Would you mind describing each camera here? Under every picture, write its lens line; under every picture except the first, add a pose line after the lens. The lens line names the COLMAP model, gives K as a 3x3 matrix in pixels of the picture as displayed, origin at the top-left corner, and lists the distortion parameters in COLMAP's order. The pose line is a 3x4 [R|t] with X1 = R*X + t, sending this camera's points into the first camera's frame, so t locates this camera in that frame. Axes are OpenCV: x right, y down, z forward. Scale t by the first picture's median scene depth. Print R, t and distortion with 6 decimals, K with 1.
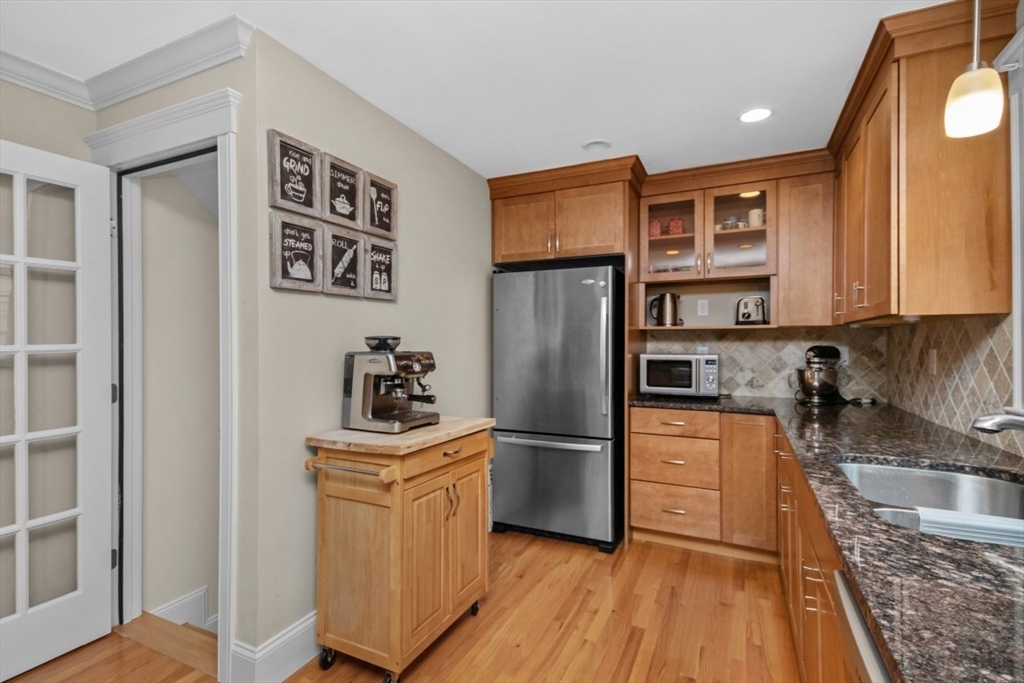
lens RADIAL K [[475.6, 0, 515.2], [0, 475.6, 339.9], [0, 0, 1]] dist [0.013679, 0.001776]
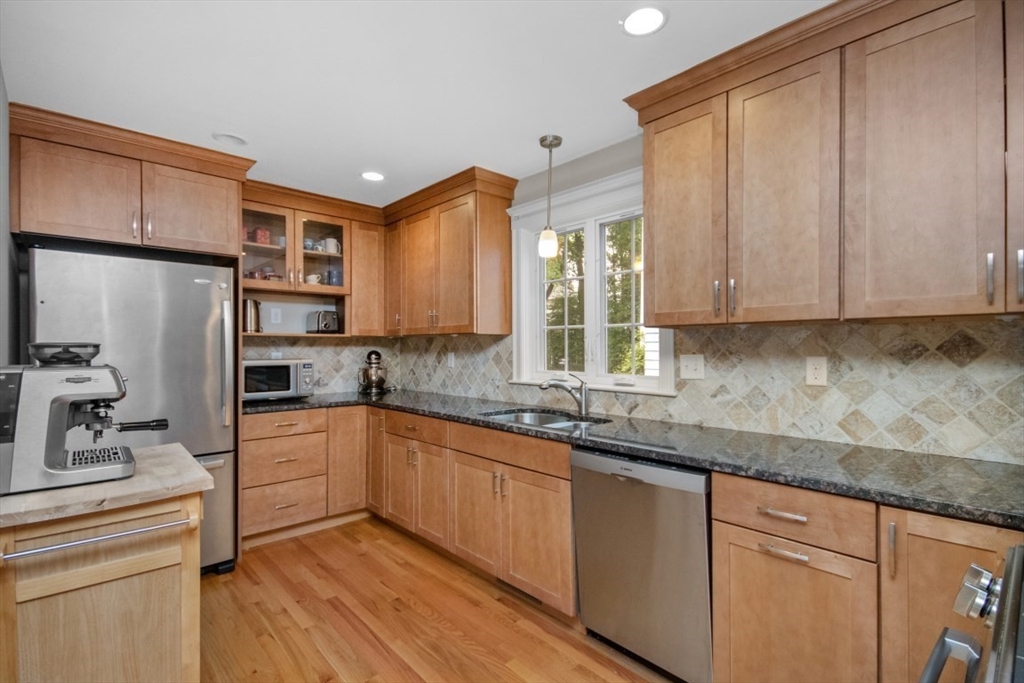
lens RADIAL K [[475.6, 0, 516.0], [0, 475.6, 347.1], [0, 0, 1]] dist [0.013679, 0.001776]
pose [[0.375750, -0.000690, 0.926721, -0.456826], [-0.006295, 0.999975, 0.003297, -0.005050], [-0.926700, -0.007073, 0.375736, 0.114728]]
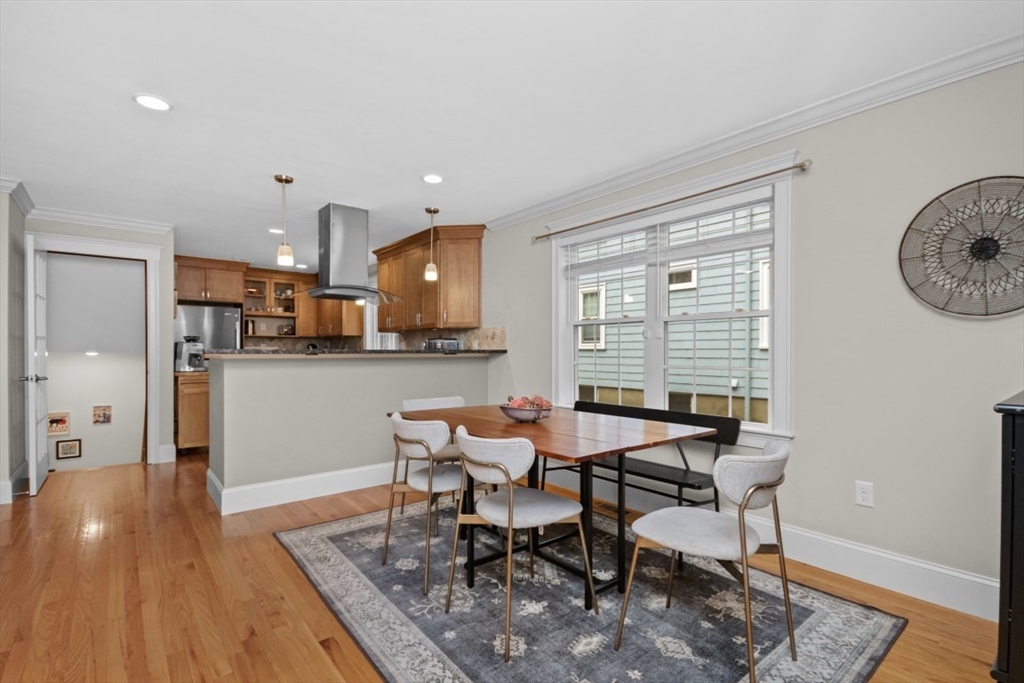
lens RADIAL K [[475.6, 0, 511.9], [0, 475.6, 356.9], [0, 0, 1]] dist [0.013679, 0.001776]
pose [[0.427040, -0.006038, 0.904212, -1.318343], [-0.007536, 0.999919, 0.010237, 0.047717], [-0.904201, -0.011186, 0.426960, -1.182381]]
